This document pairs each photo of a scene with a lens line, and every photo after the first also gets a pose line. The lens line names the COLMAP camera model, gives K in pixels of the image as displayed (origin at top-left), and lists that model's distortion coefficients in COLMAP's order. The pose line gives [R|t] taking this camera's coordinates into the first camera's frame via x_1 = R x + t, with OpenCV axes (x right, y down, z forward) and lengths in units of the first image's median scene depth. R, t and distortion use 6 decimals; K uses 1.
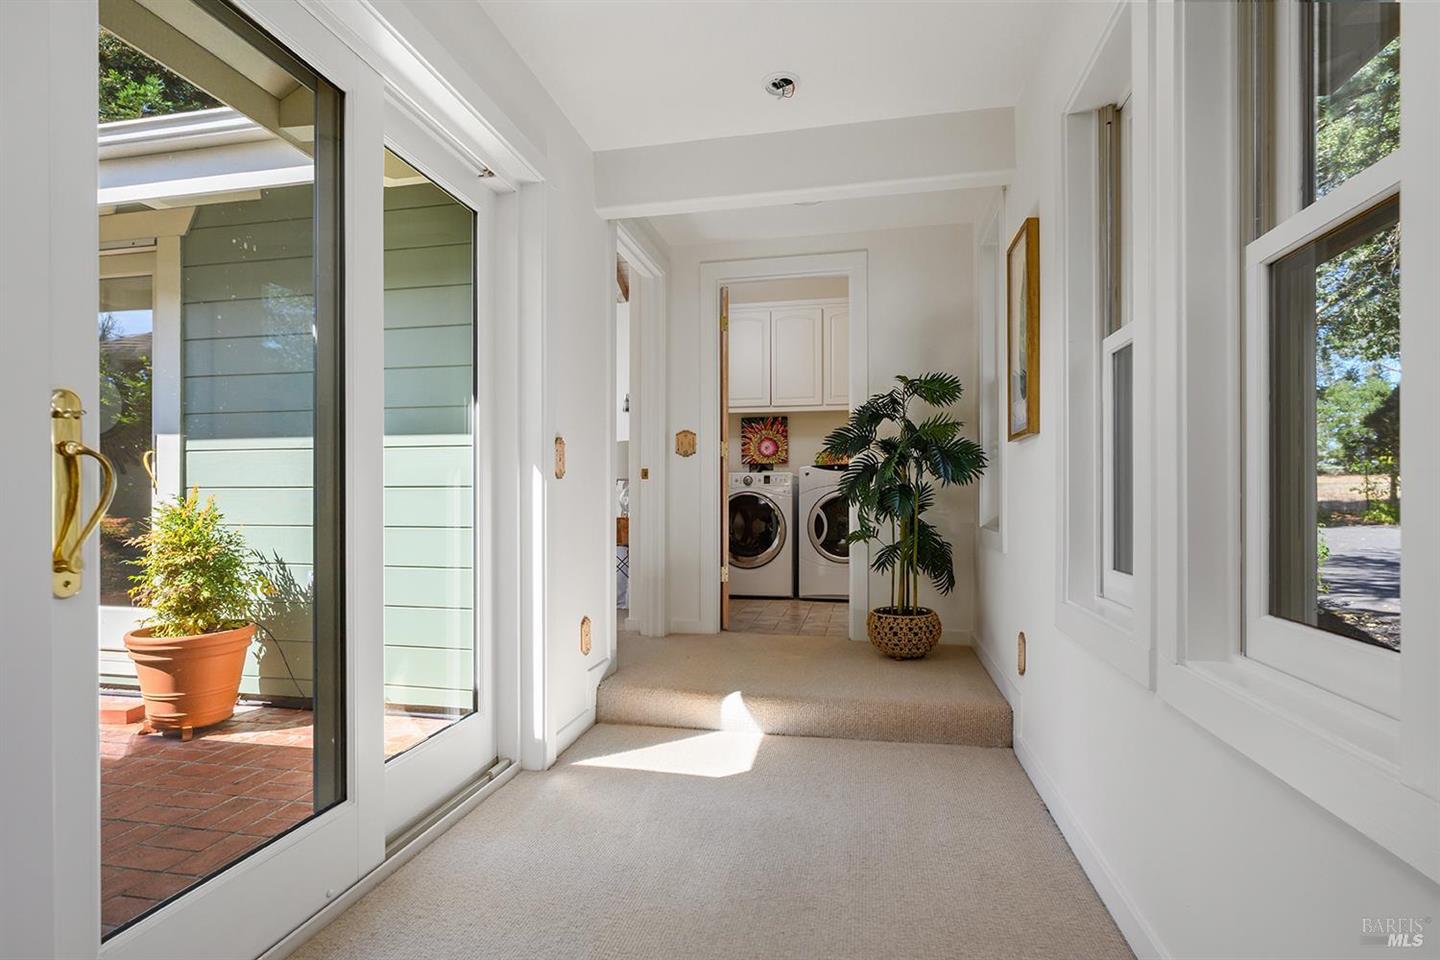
lens RADIAL K [[696.8, 0, 719.5], [0, 696.8, 491.2], [0, 0, 1]] dist [0.000712, 0.000146]
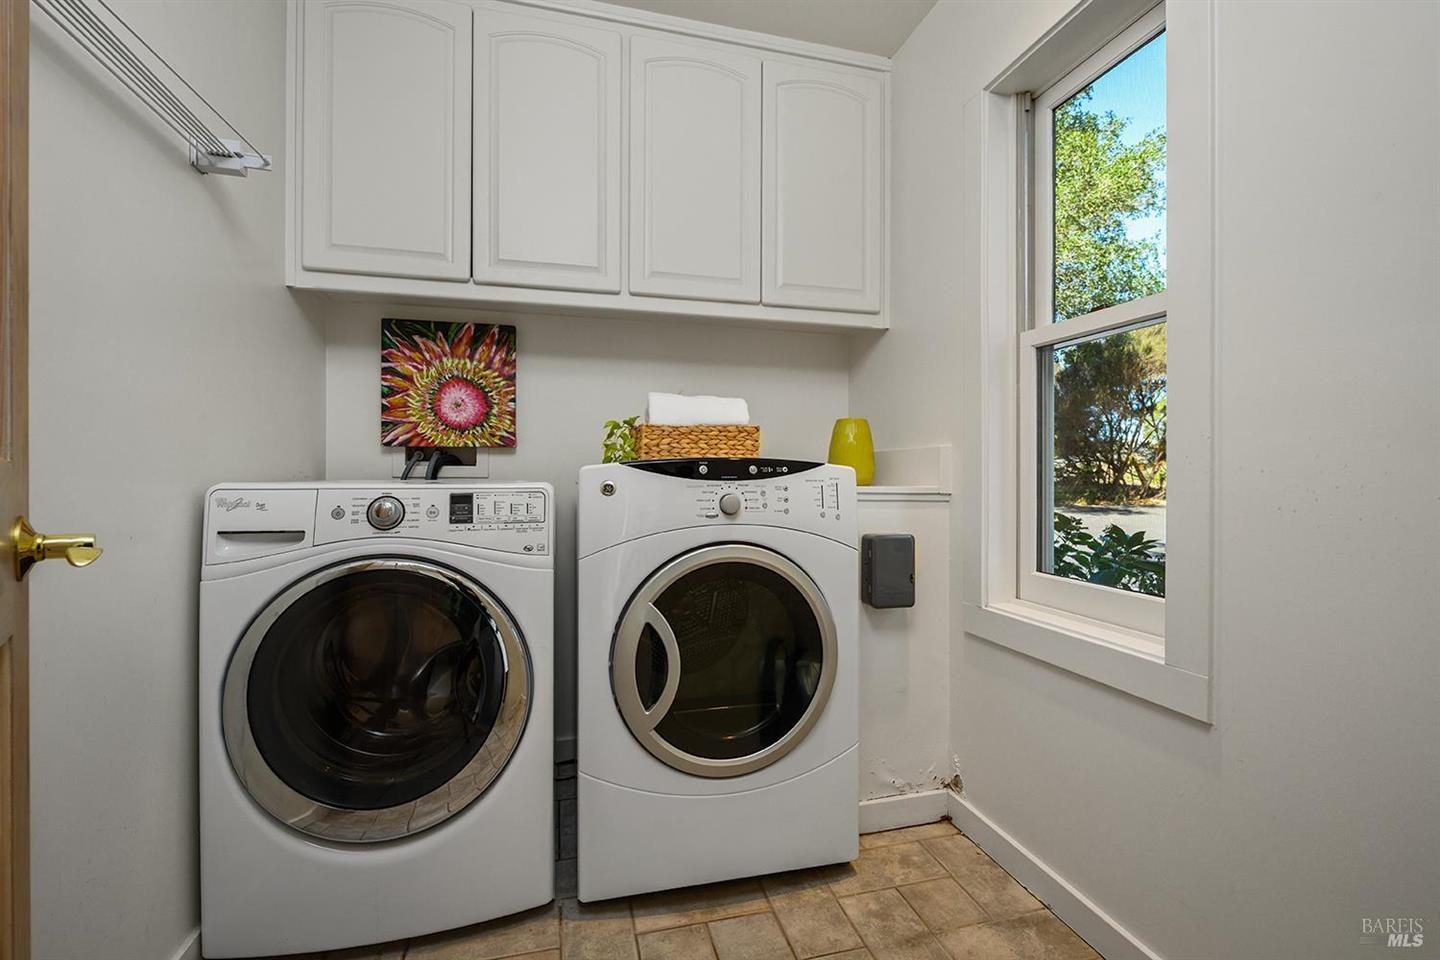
lens RADIAL K [[664.8, 0, 728.4], [0, 664.8, 476.1], [0, 0, 1]] dist [0.000320, 0.000004]
pose [[0.894542, -0.002115, 0.446978, 0.040019], [-0.003126, 0.999935, 0.010988, -0.029794], [-0.446973, -0.011227, 0.894477, 0.644087]]
